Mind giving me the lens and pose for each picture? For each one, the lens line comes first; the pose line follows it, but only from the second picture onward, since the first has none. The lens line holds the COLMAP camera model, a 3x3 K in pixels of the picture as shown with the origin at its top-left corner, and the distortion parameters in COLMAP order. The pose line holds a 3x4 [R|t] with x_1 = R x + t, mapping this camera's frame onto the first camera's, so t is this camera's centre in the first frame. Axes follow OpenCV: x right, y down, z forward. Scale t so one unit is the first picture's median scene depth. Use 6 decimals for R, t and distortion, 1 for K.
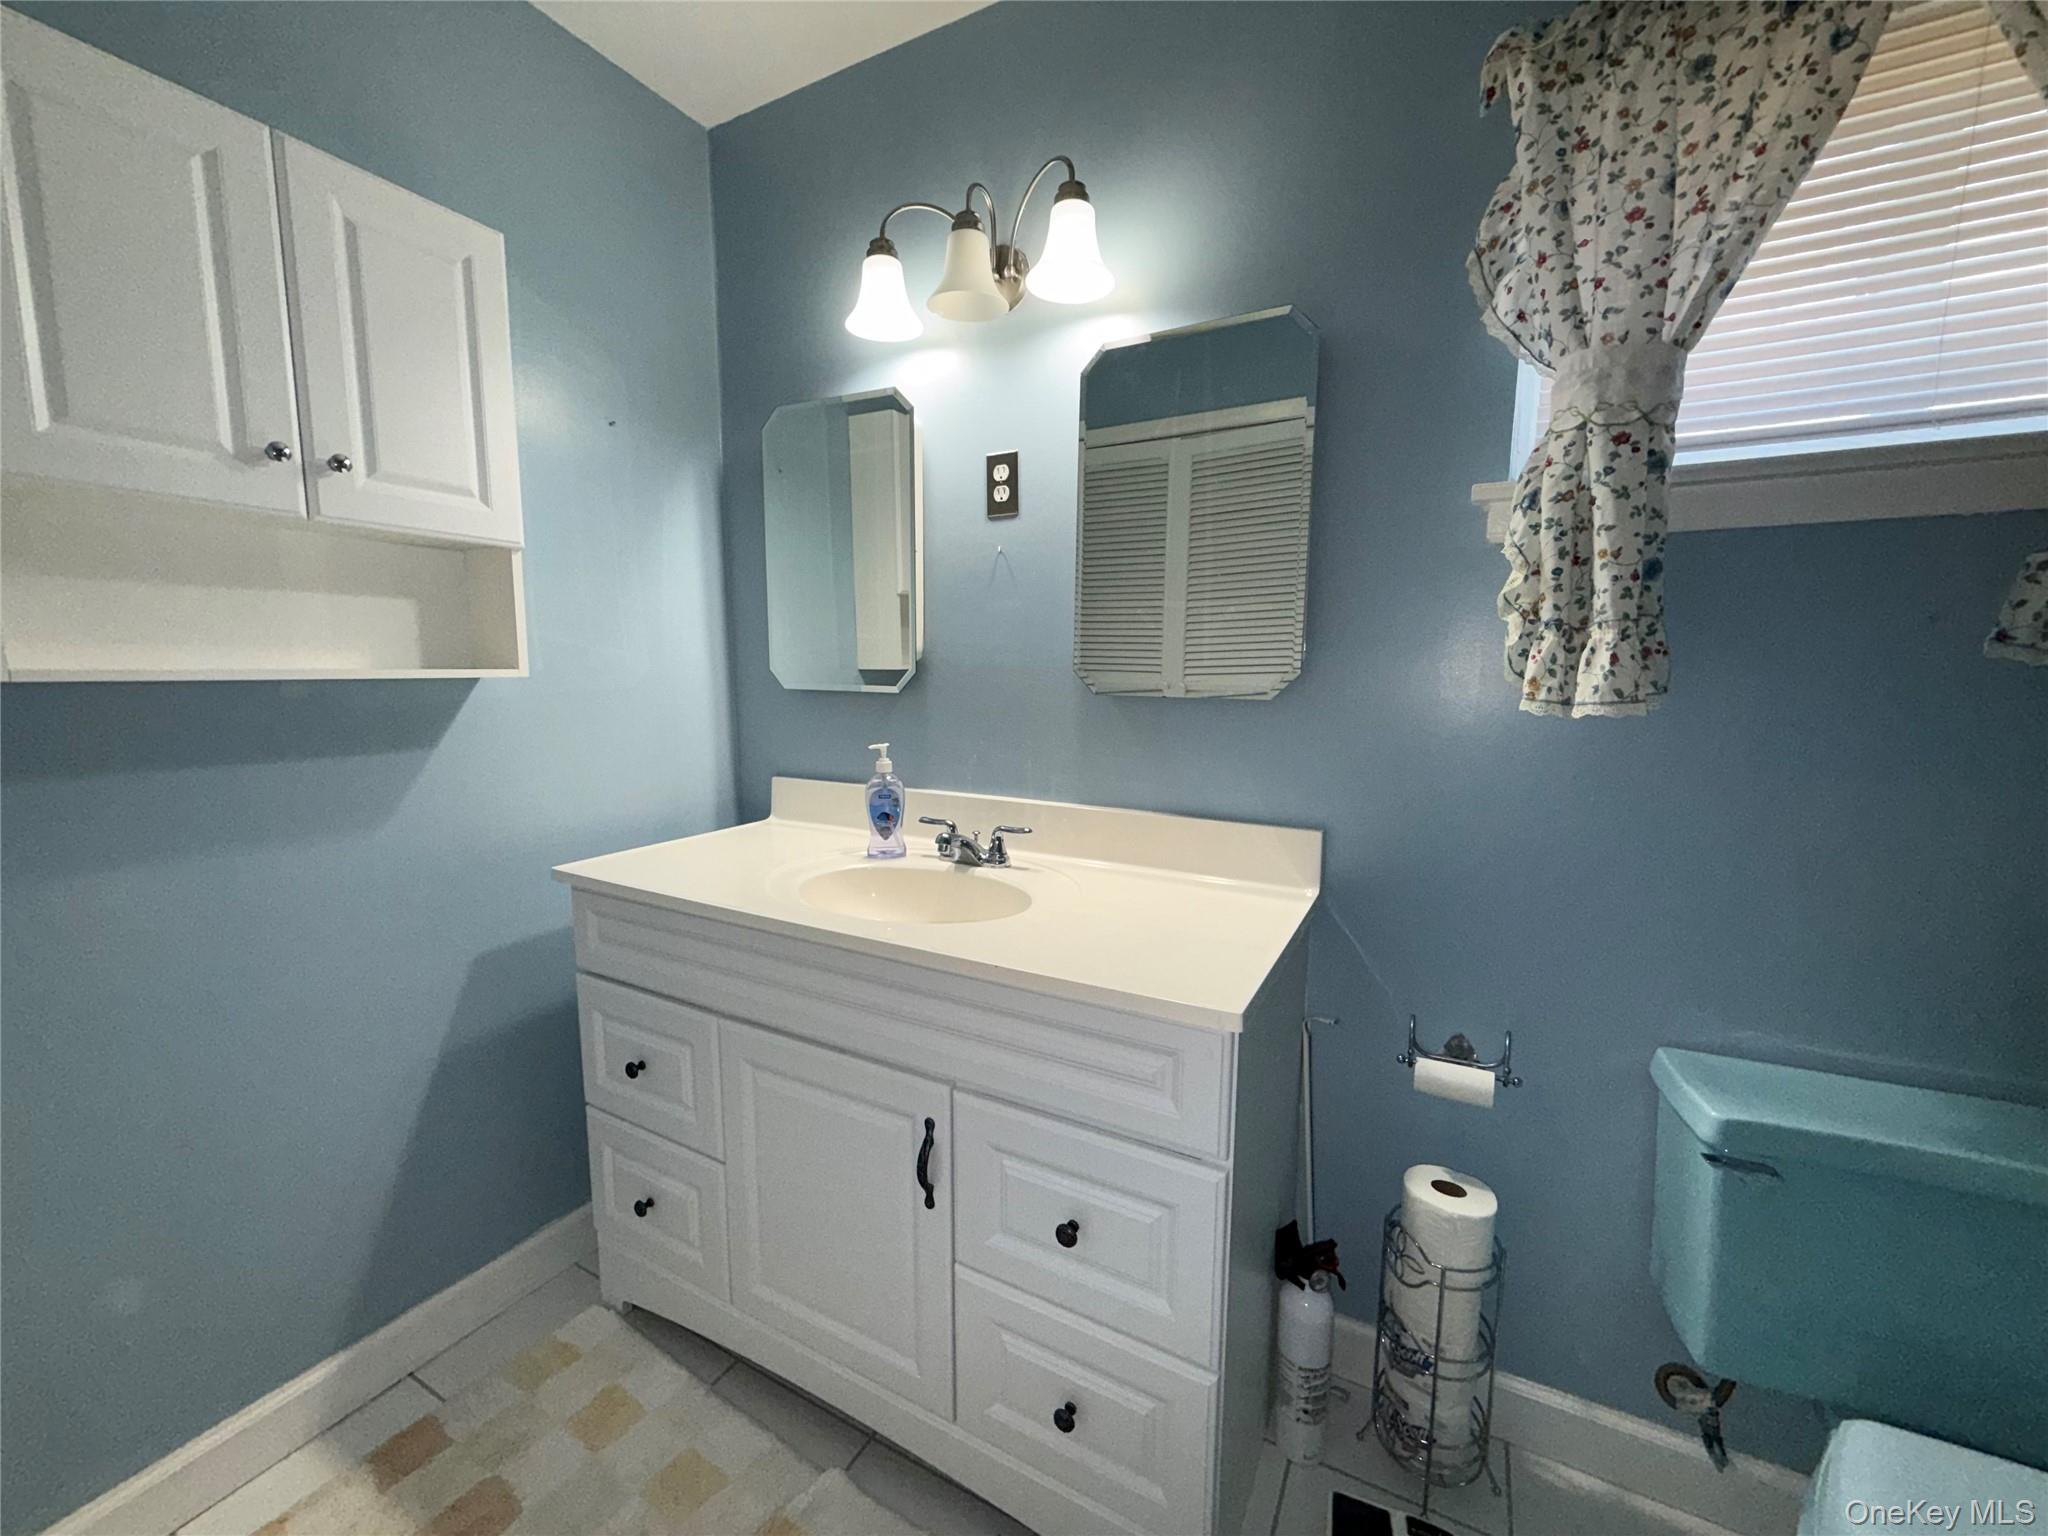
lens RADIAL K [[812.8, 0, 1022.2], [0, 812.8, 771.3], [0, 0, 1]] dist [0.002046, -0.000401]
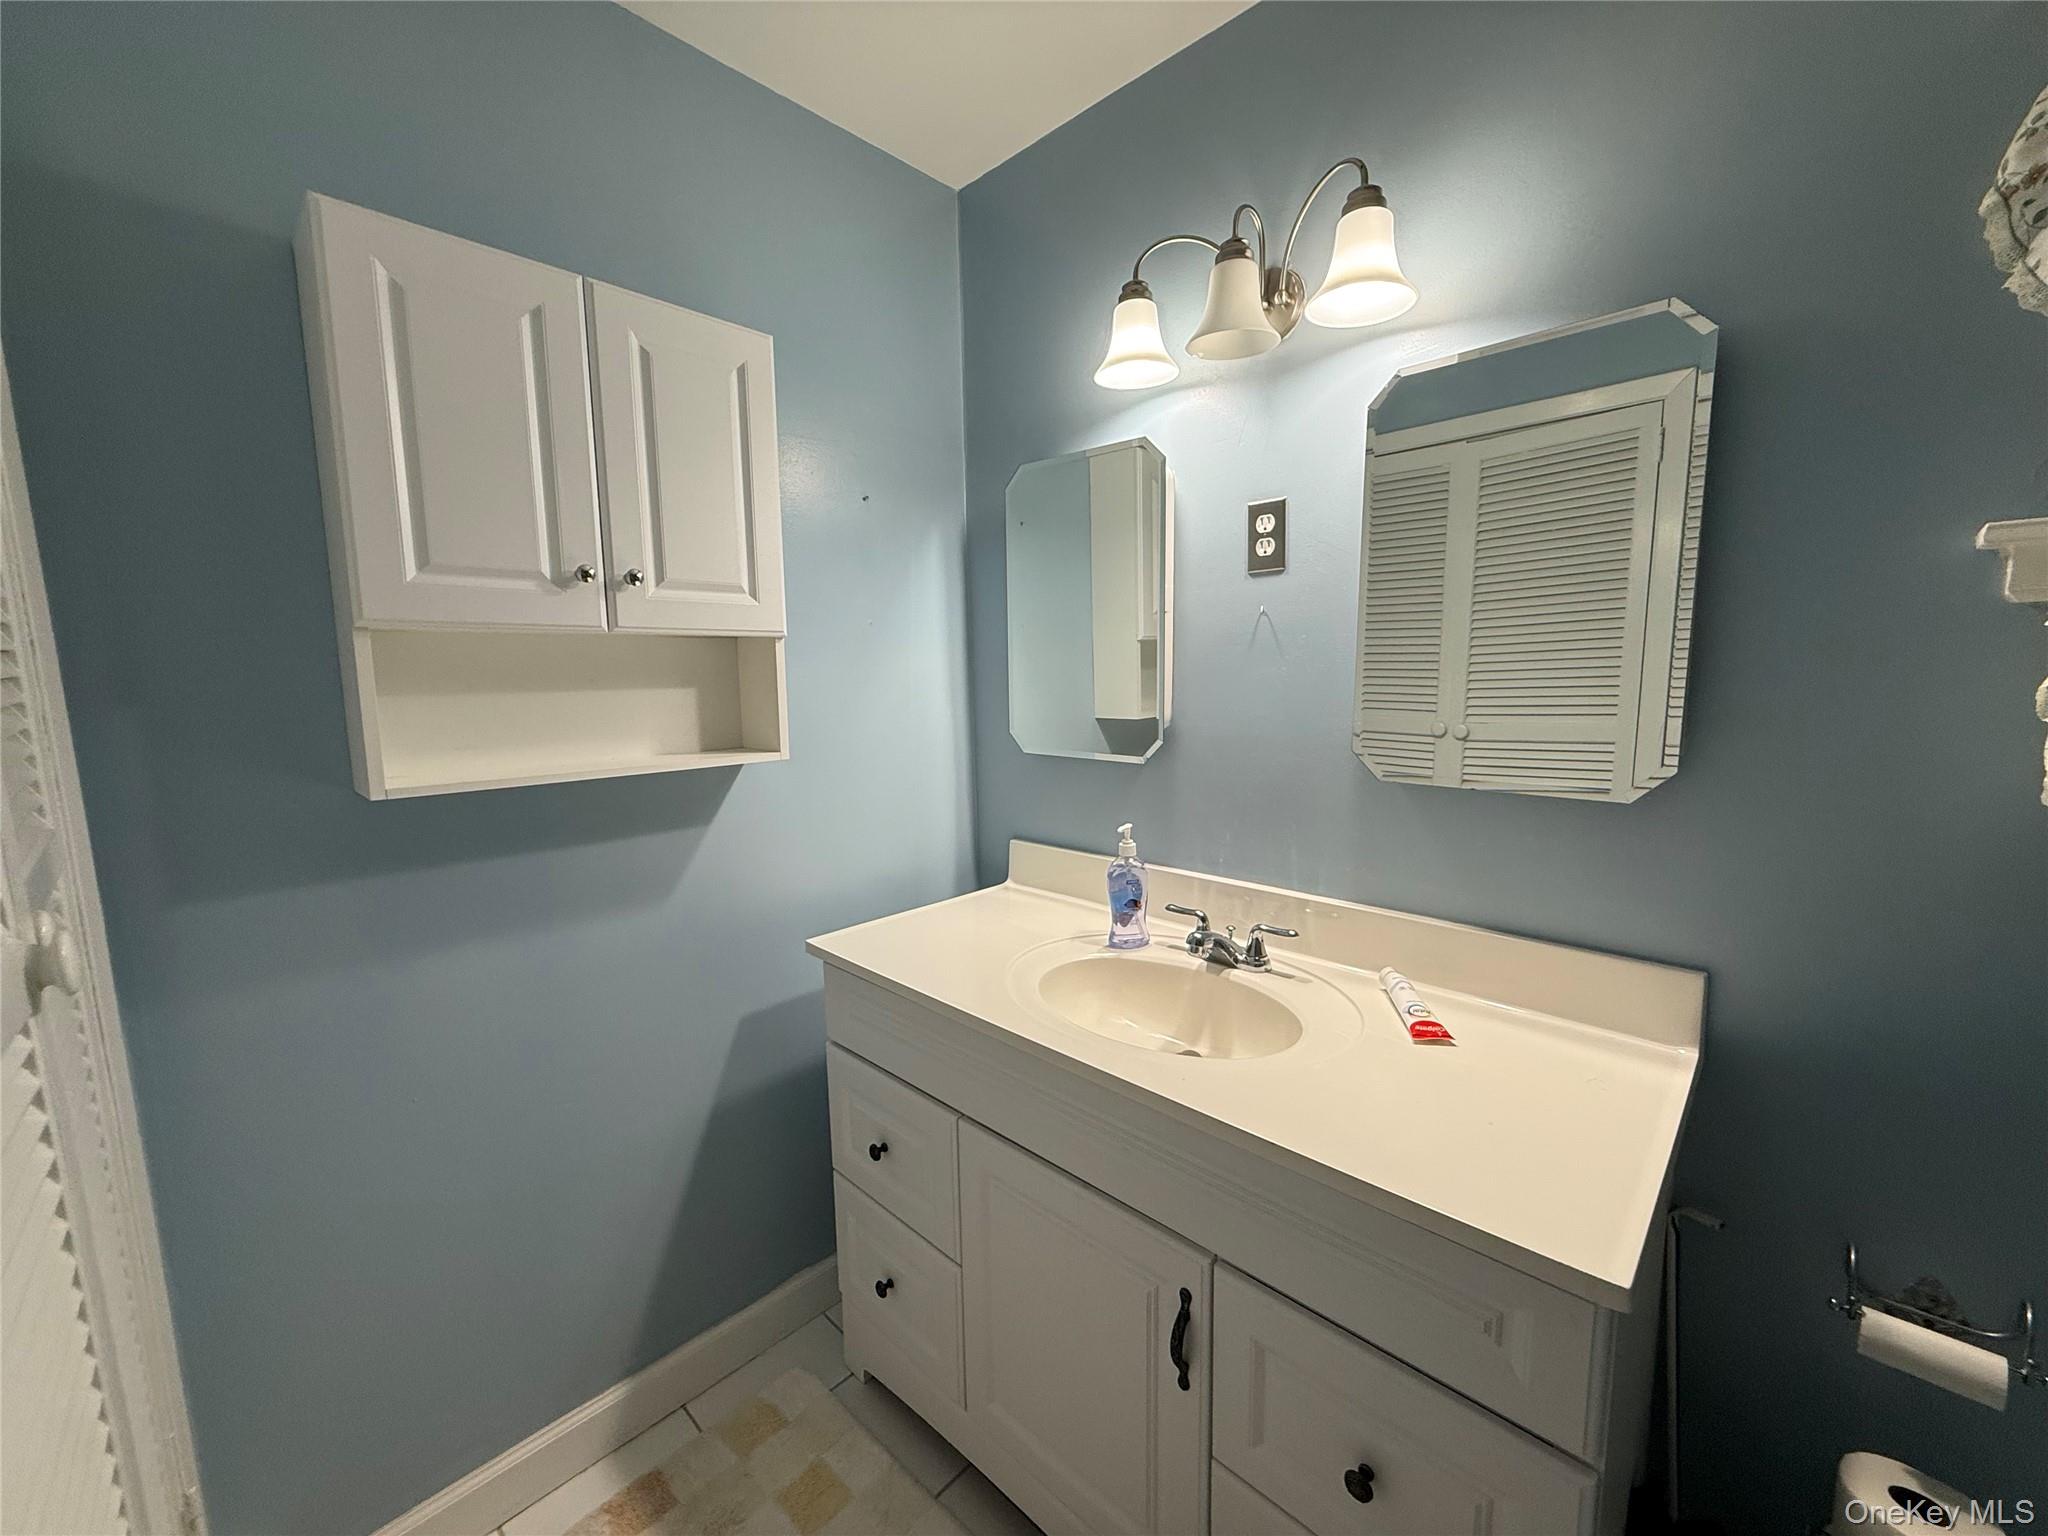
lens RADIAL K [[812.8, 0, 1023.5], [0, 812.8, 770.6], [0, 0, 1]] dist [0.002046, -0.000401]
pose [[0.963780, 0.013159, -0.266374, -0.044240], [-0.013470, 0.999909, 0.000660, -0.104147], [0.266359, 0.002952, 0.963869, 0.083496]]
